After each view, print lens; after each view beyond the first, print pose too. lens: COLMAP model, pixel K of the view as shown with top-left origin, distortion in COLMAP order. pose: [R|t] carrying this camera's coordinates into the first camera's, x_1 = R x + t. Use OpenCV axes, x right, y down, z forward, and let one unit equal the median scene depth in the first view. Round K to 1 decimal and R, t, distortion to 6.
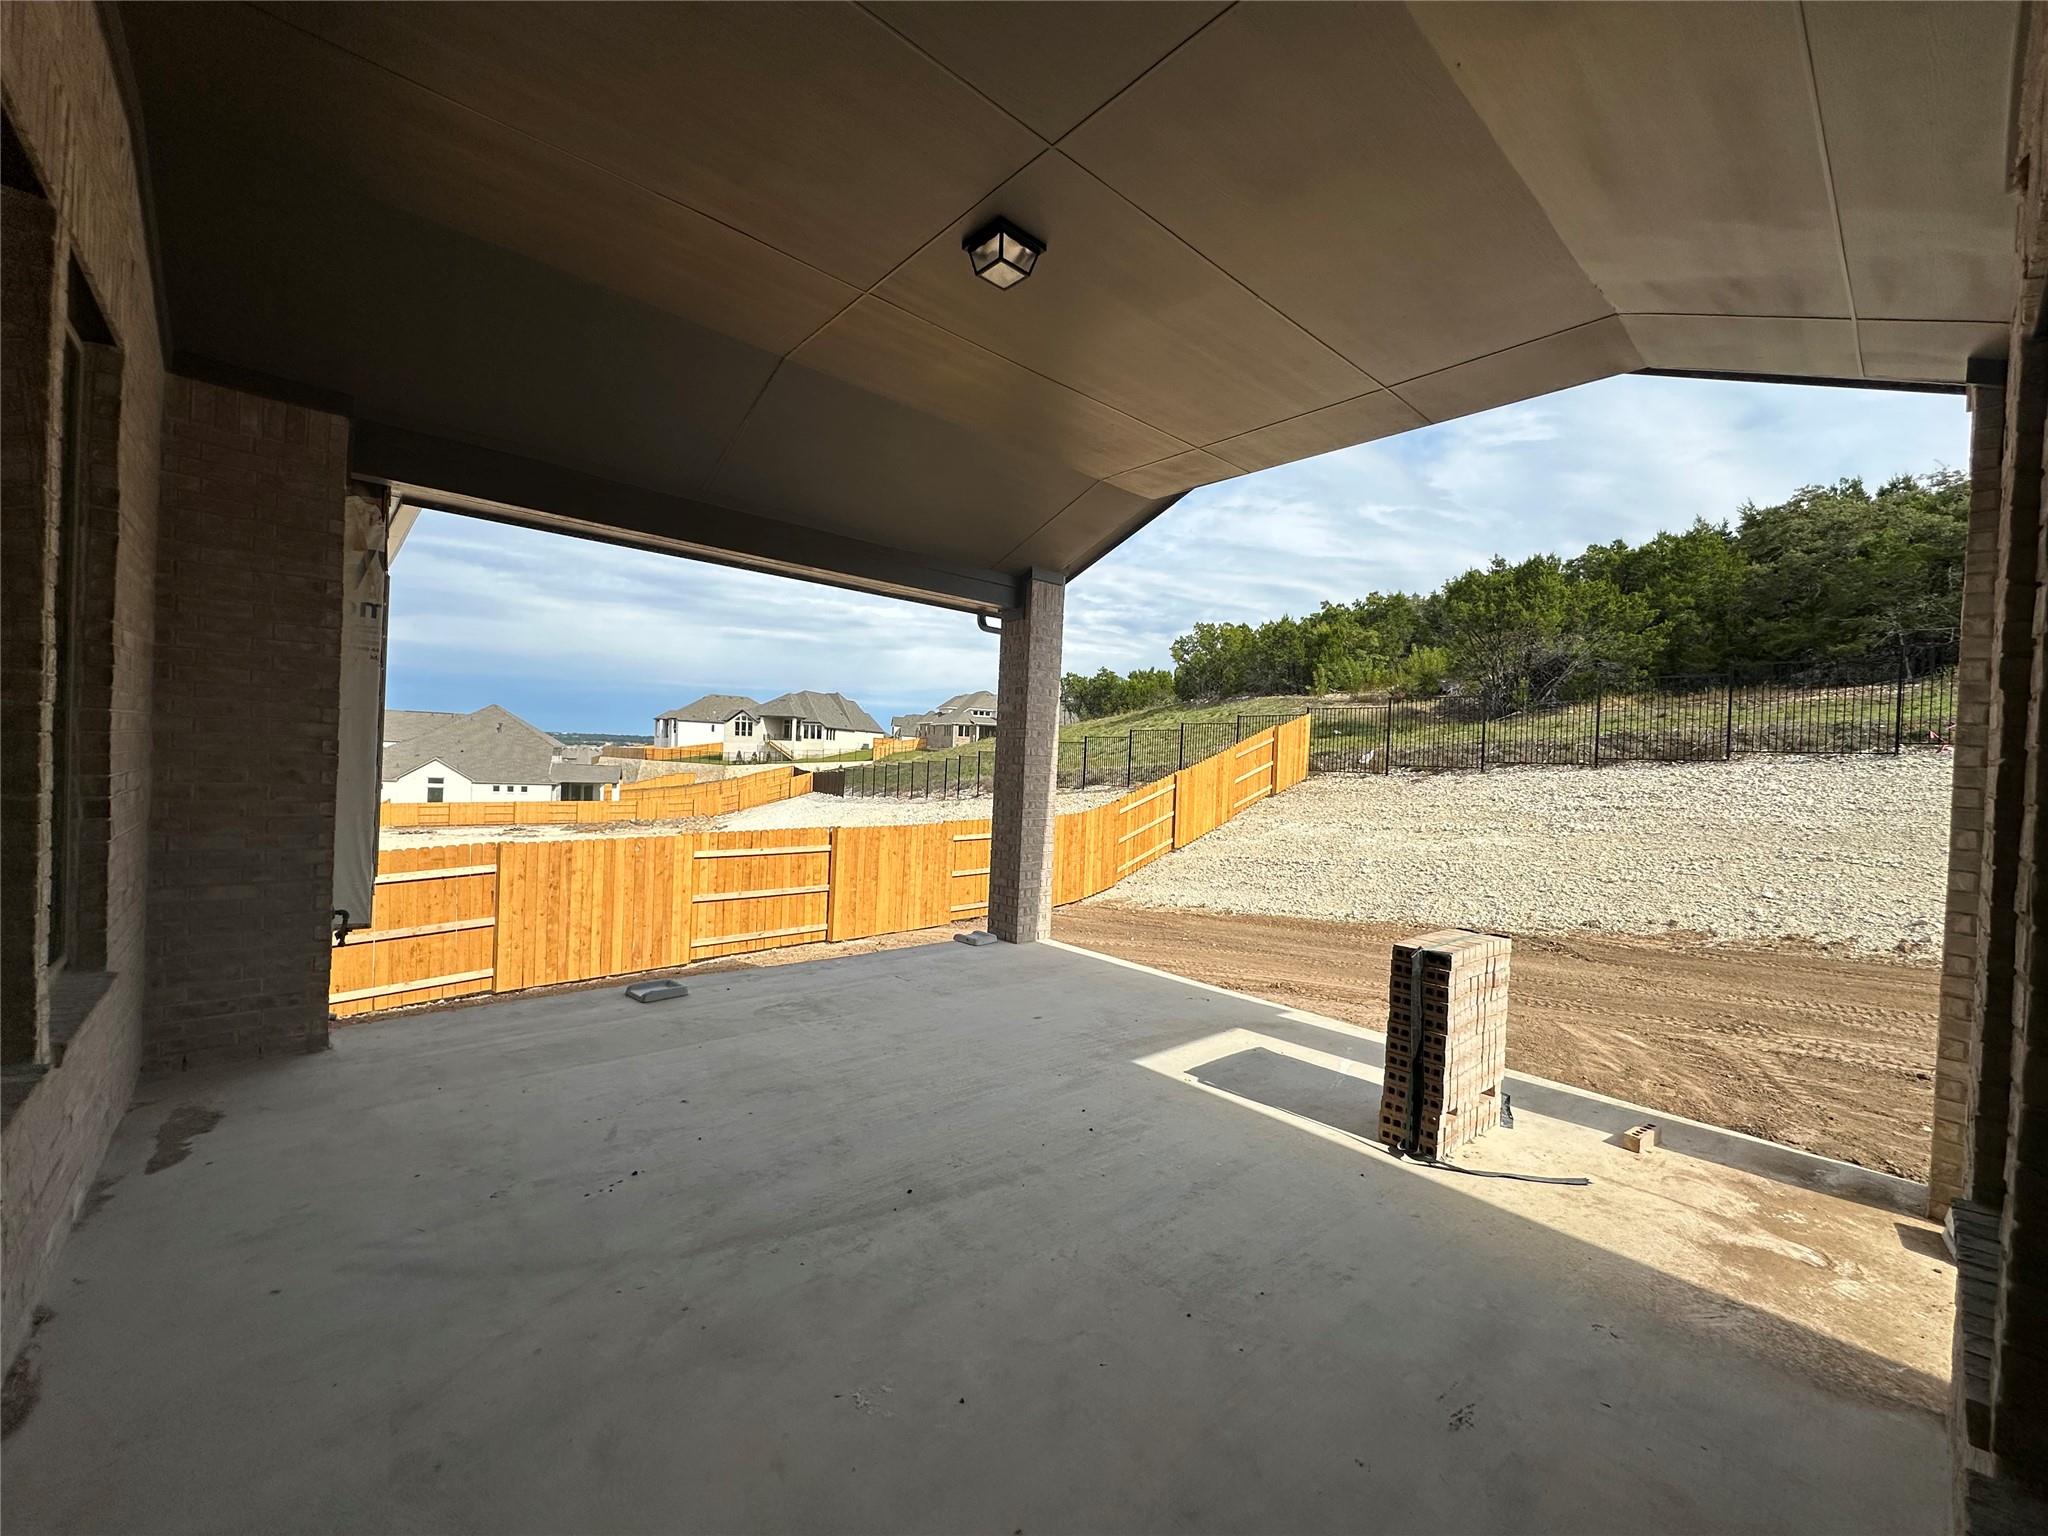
lens RADIAL K [[818.6, 0, 1028.9], [0, 818.6, 774.2], [0, 0, 1]] dist [-0.004014, 0.000467]
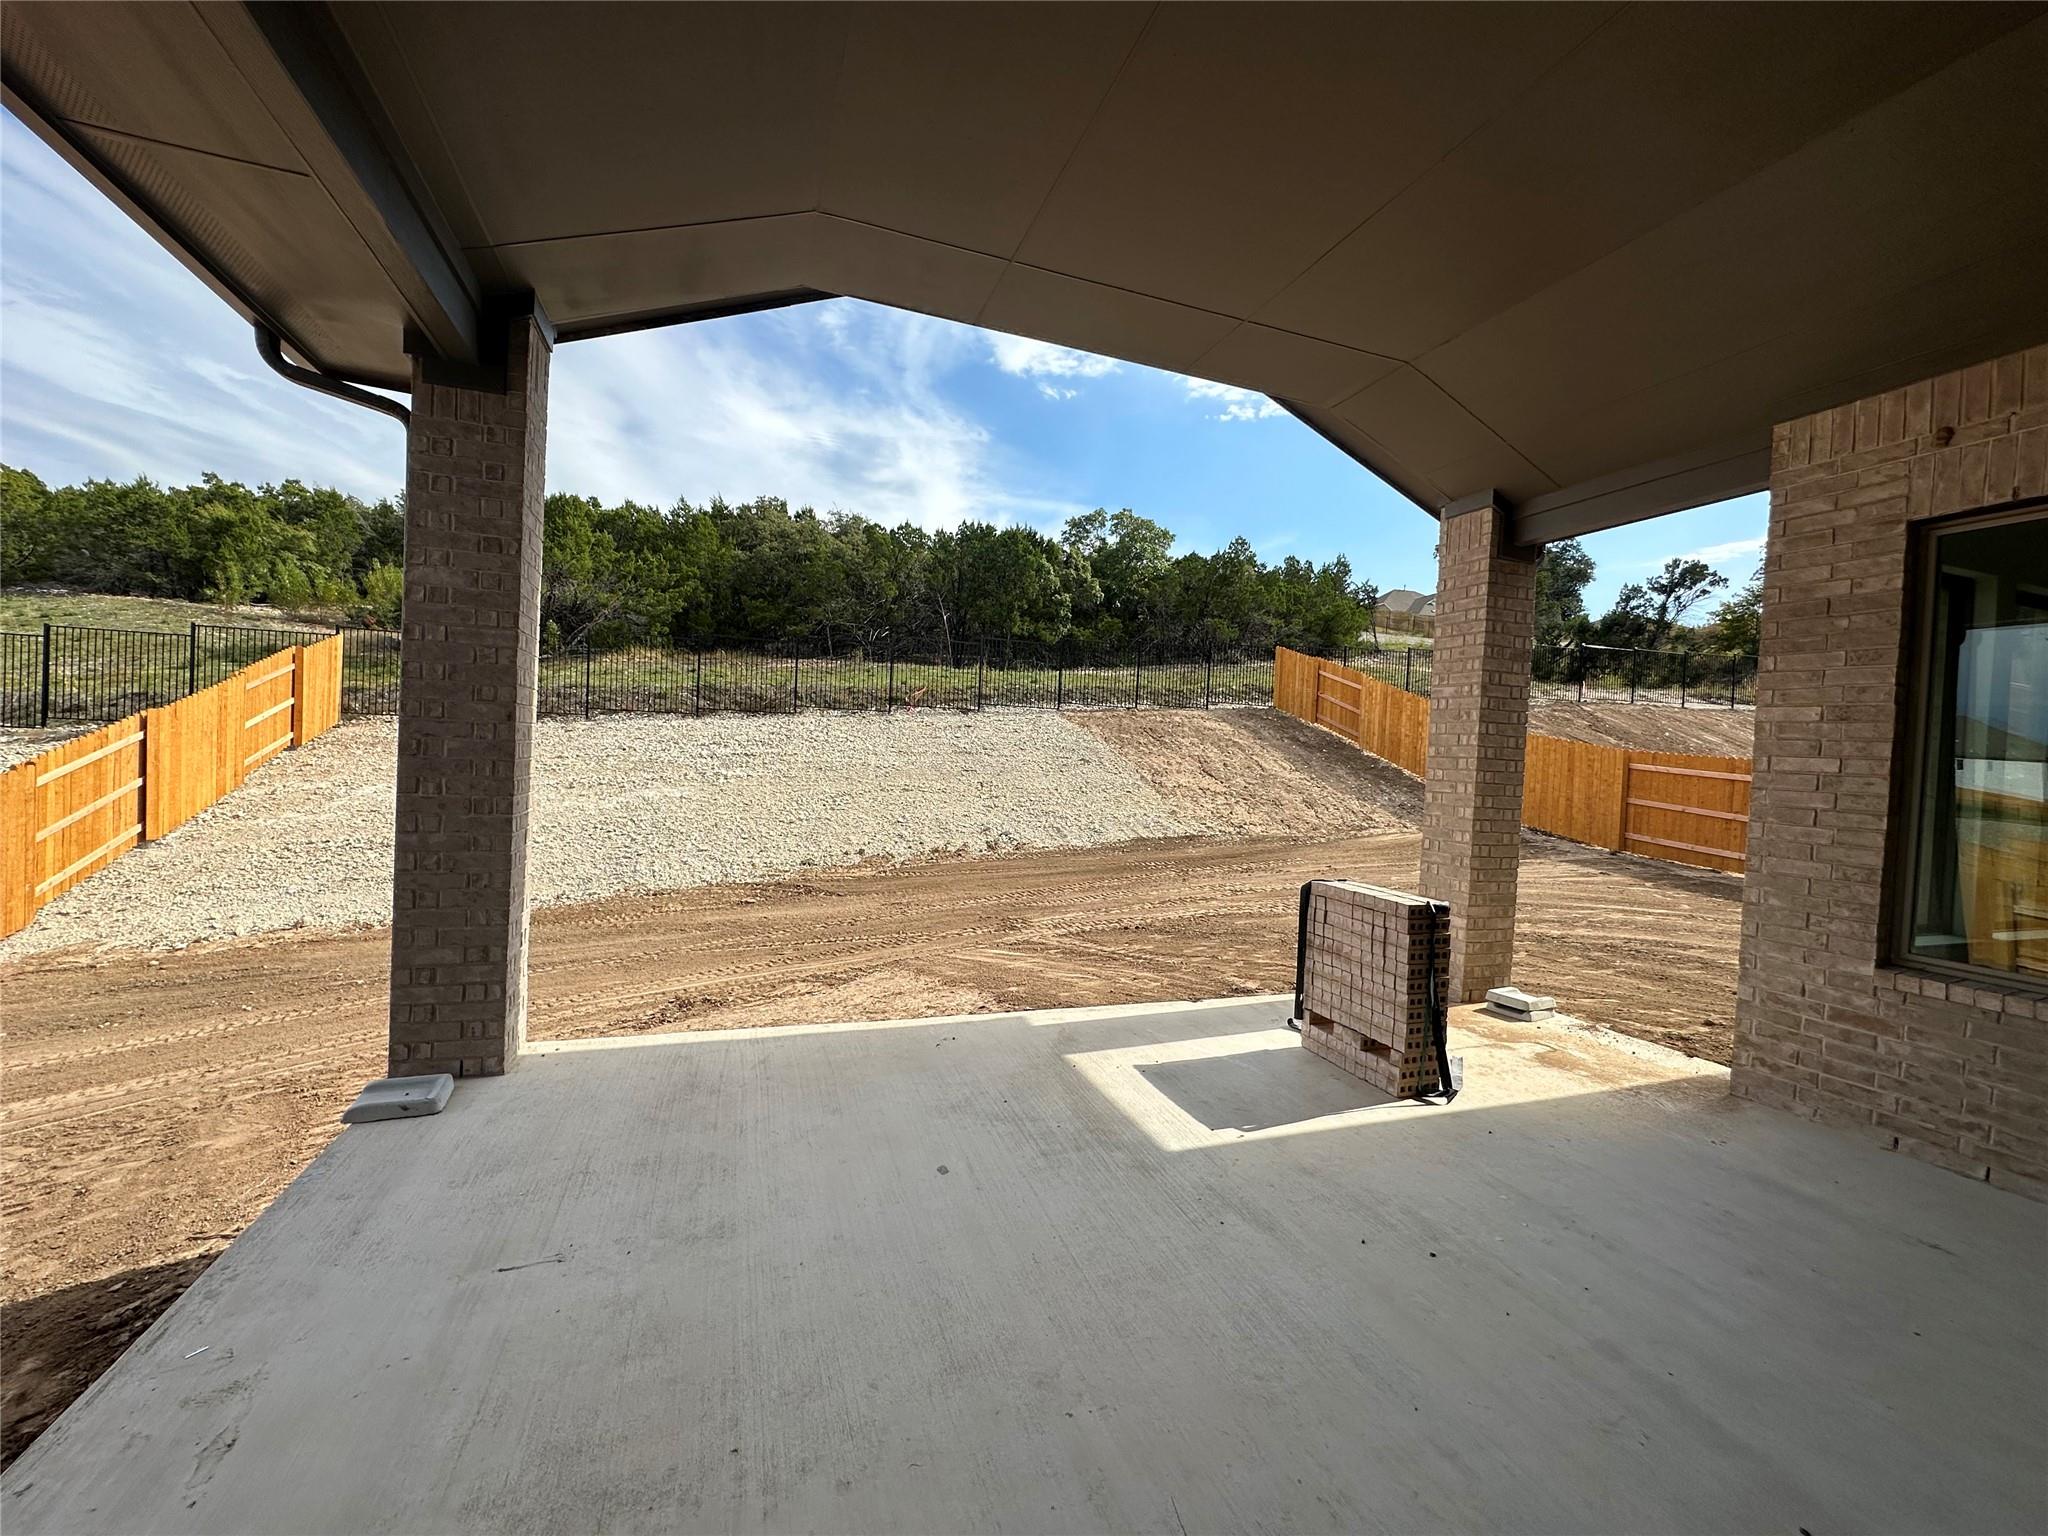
lens RADIAL K [[818.6, 0, 1019.8], [0, 818.6, 760.5], [0, 0, 1]] dist [-0.004014, 0.000467]
pose [[0.377107, -0.032281, 0.925607, -0.124264], [-0.014928, 0.999051, 0.040924, -0.000760], [-0.926049, -0.029250, 0.376268, 0.197597]]
